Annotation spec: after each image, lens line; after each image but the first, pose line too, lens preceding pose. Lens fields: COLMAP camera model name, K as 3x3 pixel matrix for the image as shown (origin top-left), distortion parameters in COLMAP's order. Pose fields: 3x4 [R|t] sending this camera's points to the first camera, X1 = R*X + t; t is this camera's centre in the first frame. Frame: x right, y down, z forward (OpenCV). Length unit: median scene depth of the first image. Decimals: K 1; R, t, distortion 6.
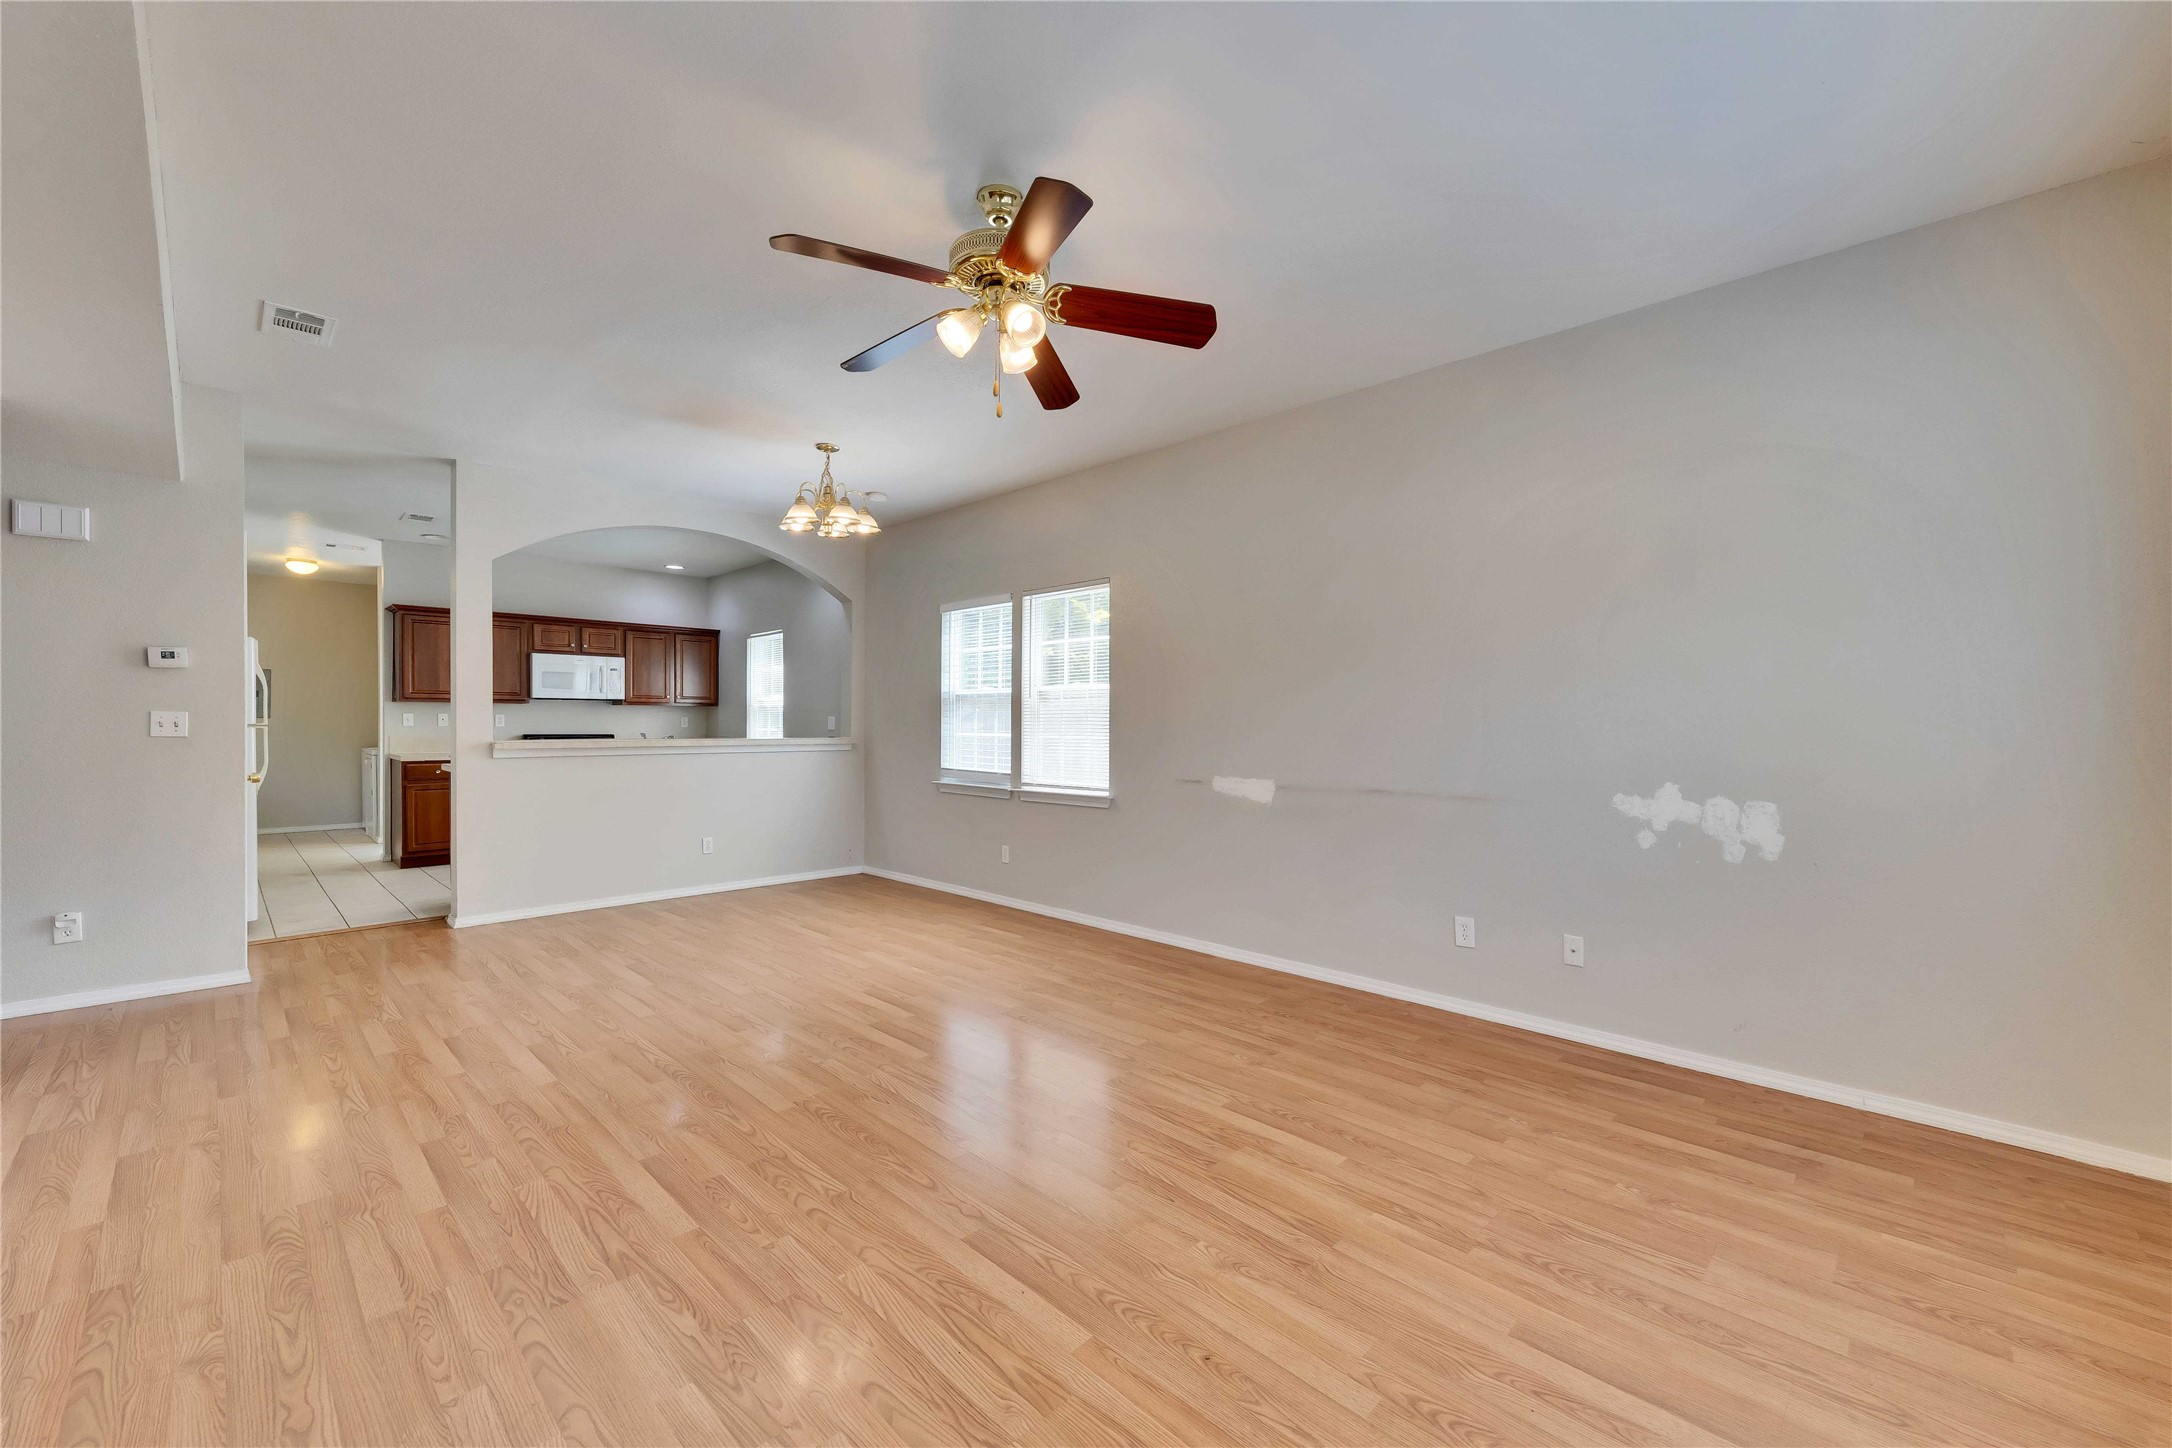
lens RADIAL K [[858.1, 0, 1094.5], [0, 858.1, 722.7], [0, 0, 1]] dist [0.008327, -0.000208]
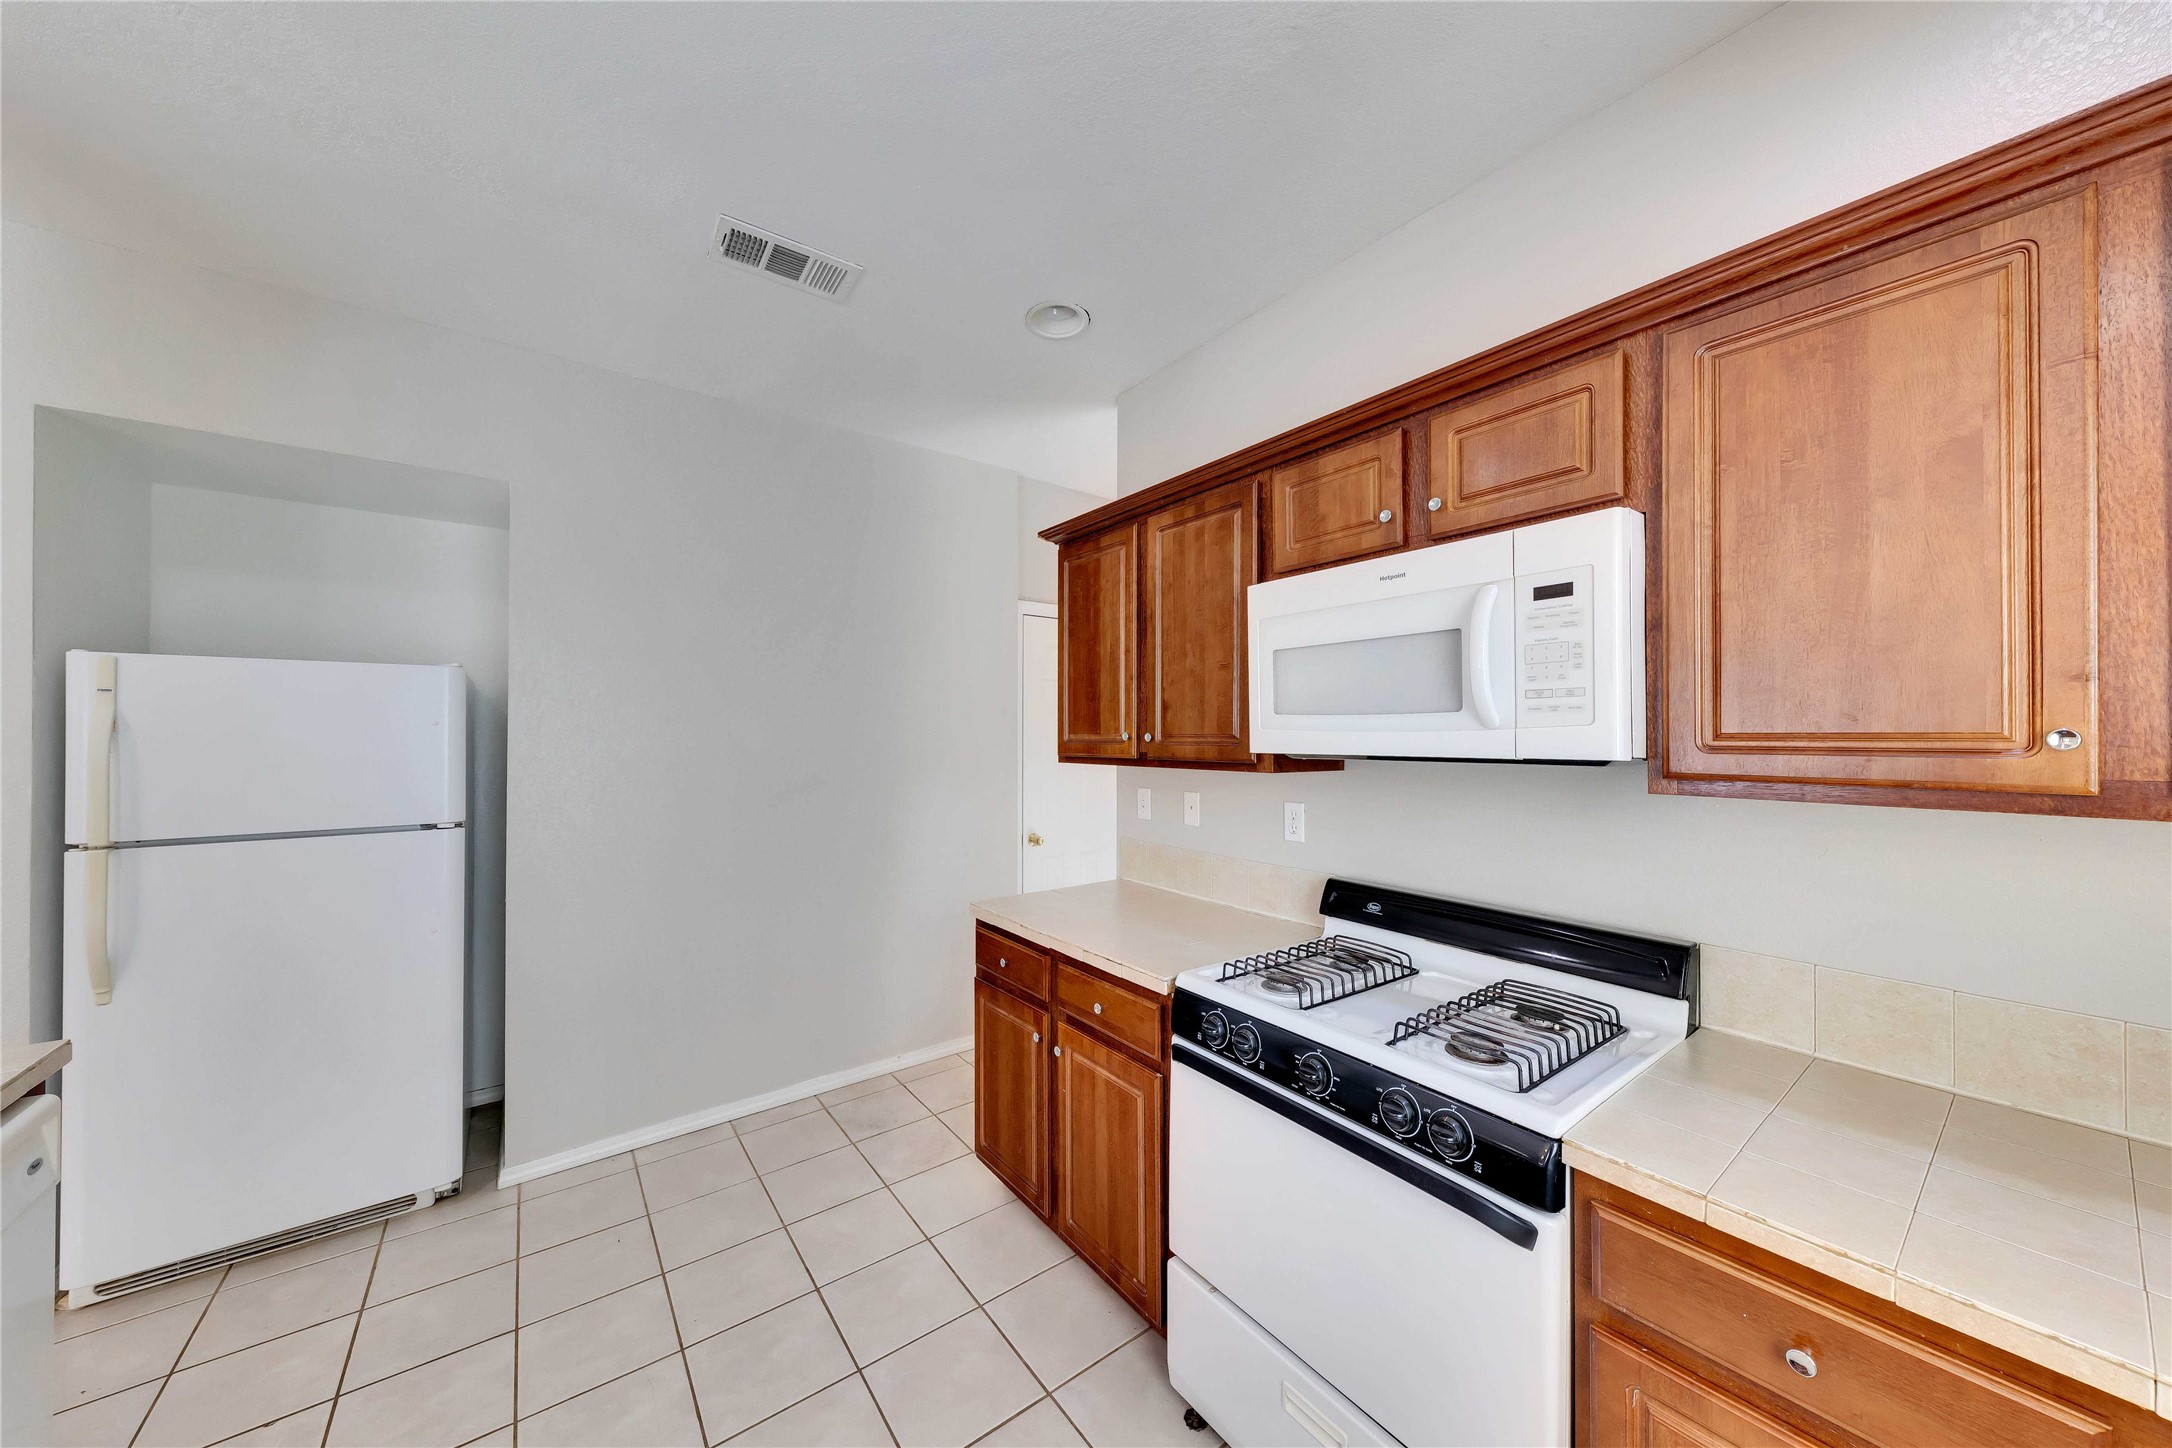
lens RADIAL K [[744.6, 0, 1076.6], [0, 744.6, 725.6], [0, 0, 1]] dist [0.009226, 0.000045]
pose [[-0.163012, -0.010166, -0.986572, -0.719635], [0.000498, 0.999946, -0.010386, -0.060390], [0.986624, -0.002185, -0.162998, 1.697794]]
